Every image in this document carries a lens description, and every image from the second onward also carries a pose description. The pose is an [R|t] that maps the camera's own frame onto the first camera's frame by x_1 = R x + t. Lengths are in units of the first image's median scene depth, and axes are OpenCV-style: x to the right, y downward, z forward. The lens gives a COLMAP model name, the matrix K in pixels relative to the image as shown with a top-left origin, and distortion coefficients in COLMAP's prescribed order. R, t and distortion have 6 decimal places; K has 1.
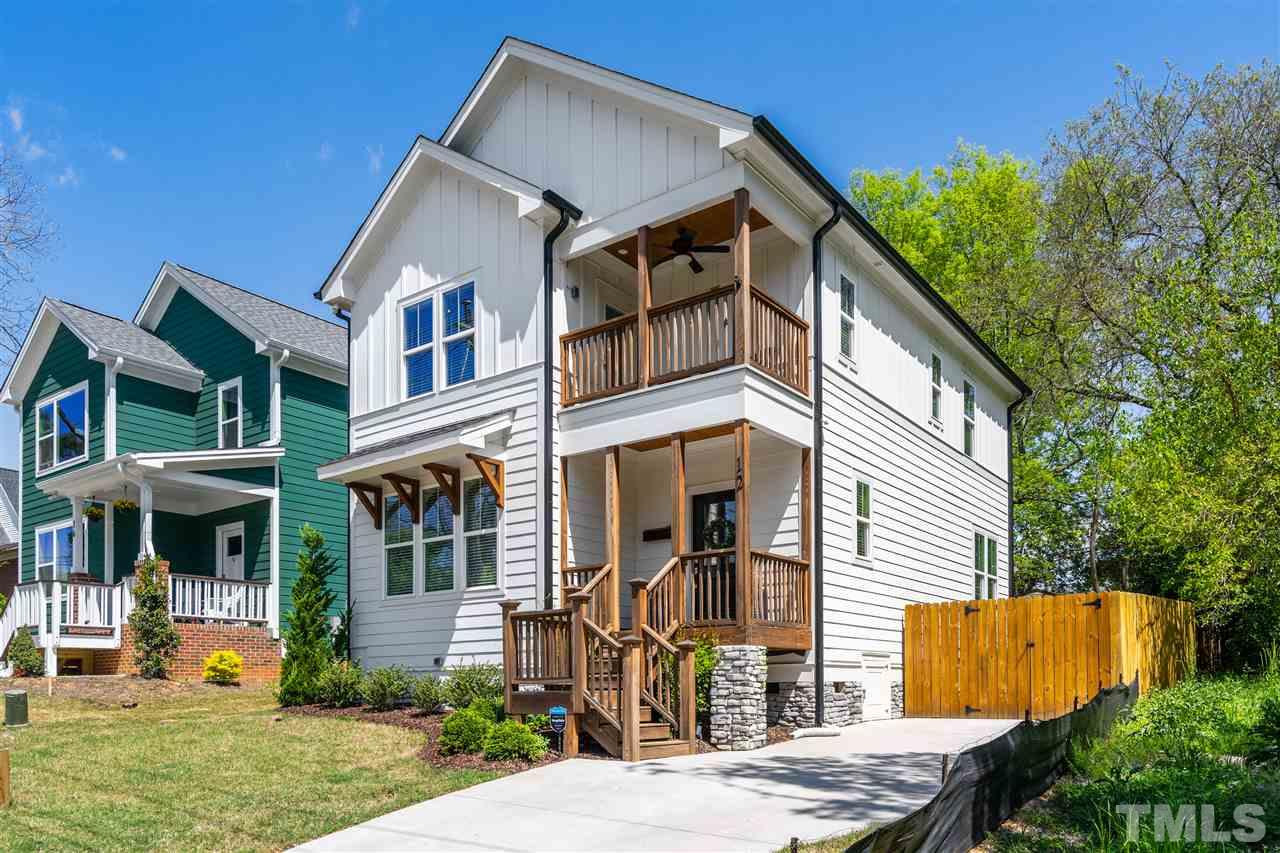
lens RADIAL K [[856.6, 0, 640.0], [0, 856.6, 426.5], [0, 0, 1]] dist [-0.000405, -0.000029]
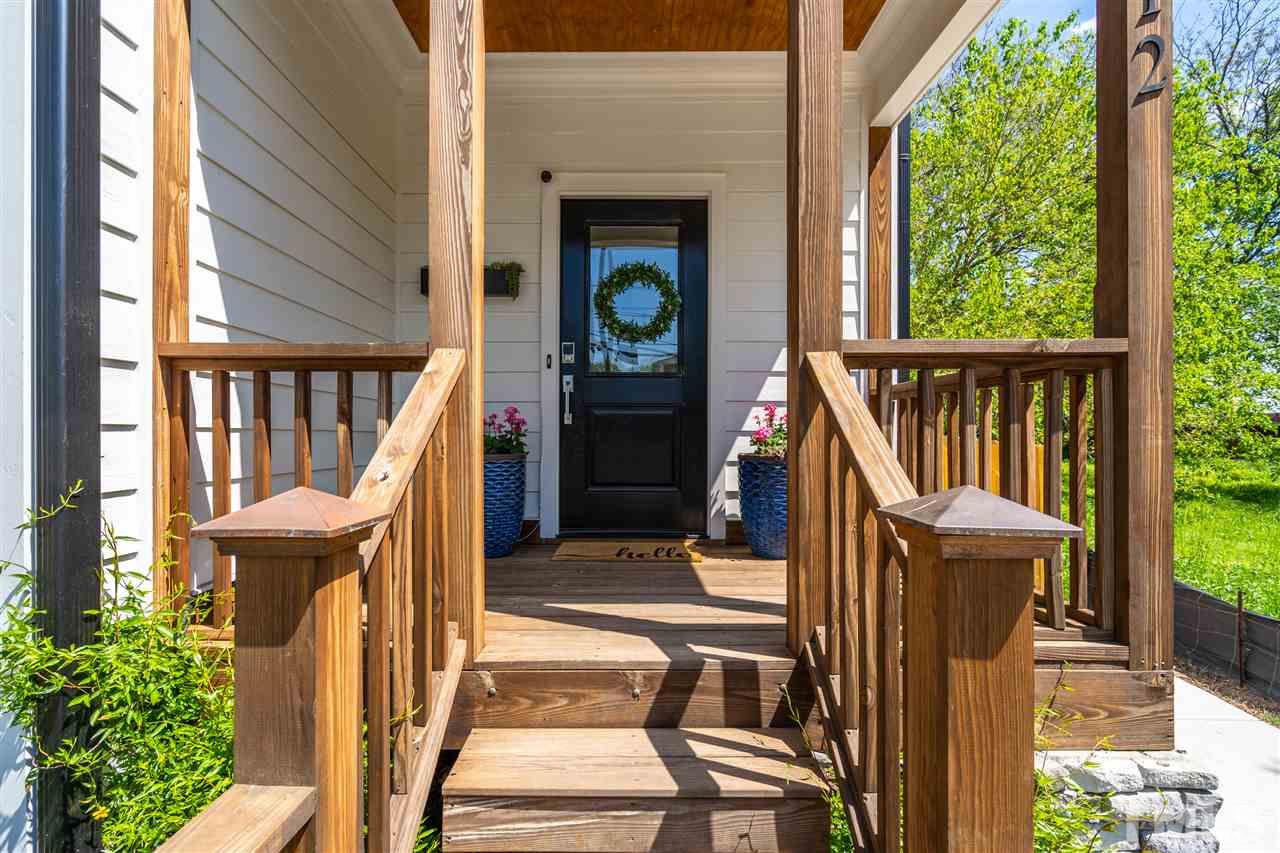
lens RADIAL K [[609.6, 0, 640.0], [0, 609.6, 426.5], [0, 0, 1]] dist [-0.001804, -0.000422]
pose [[0.812383, 0.025636, 0.582560, -0.081082], [-0.169852, 0.966116, 0.194346, 0.134784], [-0.557838, -0.256833, 0.789211, 0.805075]]
